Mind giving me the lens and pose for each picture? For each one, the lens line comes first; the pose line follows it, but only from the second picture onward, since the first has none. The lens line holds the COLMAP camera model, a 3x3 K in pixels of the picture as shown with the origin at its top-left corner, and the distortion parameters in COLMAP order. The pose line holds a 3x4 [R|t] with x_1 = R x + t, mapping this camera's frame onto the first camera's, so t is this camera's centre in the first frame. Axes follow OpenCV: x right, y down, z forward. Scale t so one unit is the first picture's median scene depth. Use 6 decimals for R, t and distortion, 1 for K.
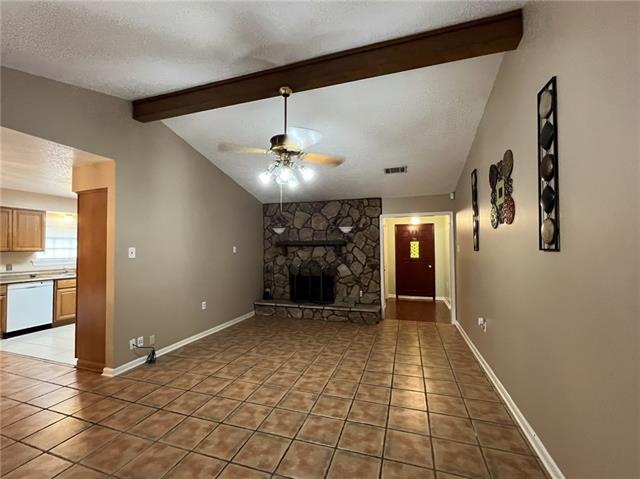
lens RADIAL K [[263.8, 0, 313.6], [0, 263.8, 244.5], [0, 0, 1]] dist [-0.001820, -0.001226]
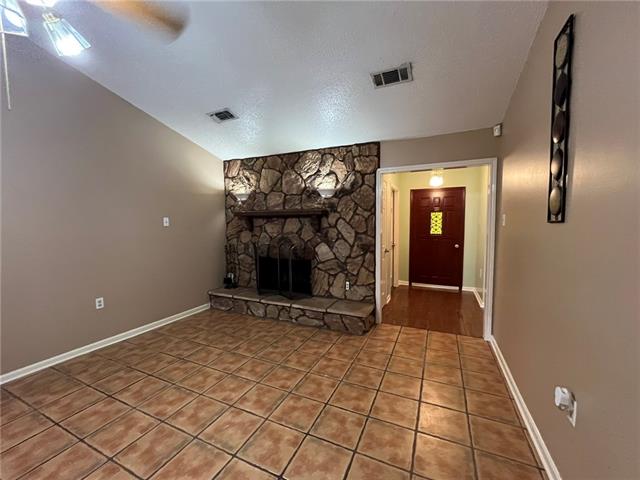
lens RADIAL K [[263.8, 0, 310.3], [0, 263.8, 242.7], [0, 0, 1]] dist [-0.001820, -0.001226]
pose [[0.994123, 0.008782, -0.107901, 0.152002], [0.000869, 0.996025, 0.089070, 0.010788], [0.108254, -0.088640, 0.990164, 0.302491]]
